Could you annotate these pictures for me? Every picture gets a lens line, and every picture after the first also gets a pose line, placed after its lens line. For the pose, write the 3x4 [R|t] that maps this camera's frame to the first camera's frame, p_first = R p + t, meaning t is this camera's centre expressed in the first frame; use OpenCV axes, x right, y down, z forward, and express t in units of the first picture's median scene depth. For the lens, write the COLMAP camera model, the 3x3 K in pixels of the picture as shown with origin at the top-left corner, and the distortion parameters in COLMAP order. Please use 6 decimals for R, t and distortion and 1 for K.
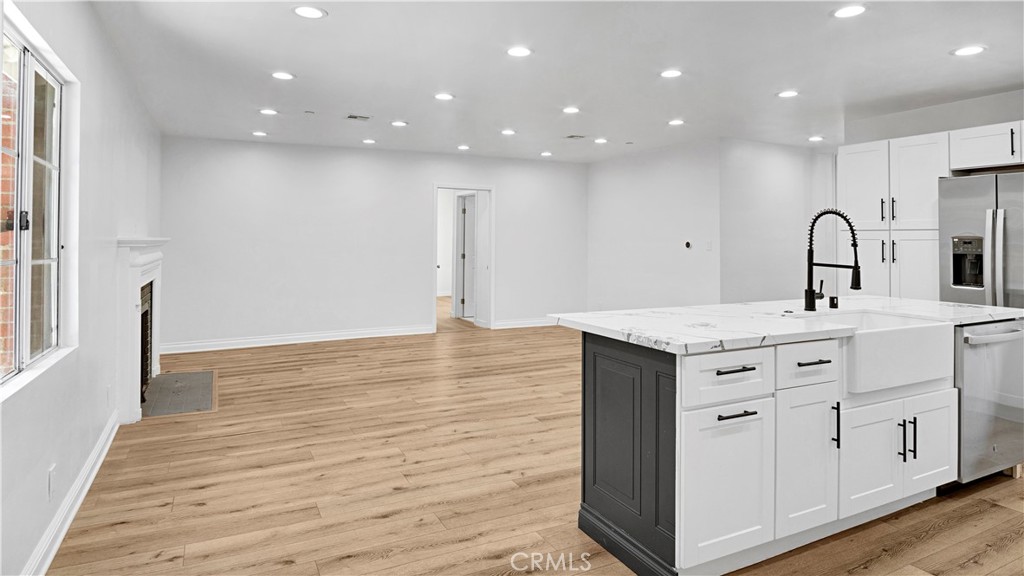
lens RADIAL K [[586.7, 0, 512.0], [0, 586.7, 288.0], [0, 0, 1]] dist [-0.023582, -0.000744]
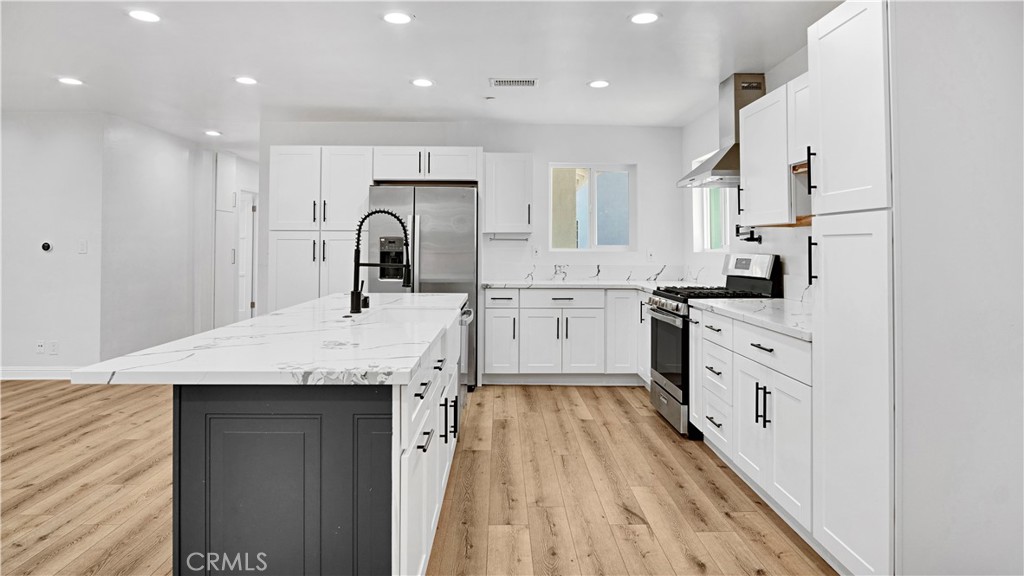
lens RADIAL K [[571.6, 0, 507.0], [0, 571.6, 272.8], [0, 0, 1]] dist [0.003259, 0.000180]
pose [[0.453844, -0.049175, 0.889723, -0.219286], [0.072586, 0.997198, 0.018089, -0.026584], [-0.888120, 0.056372, 0.456142, 0.347995]]
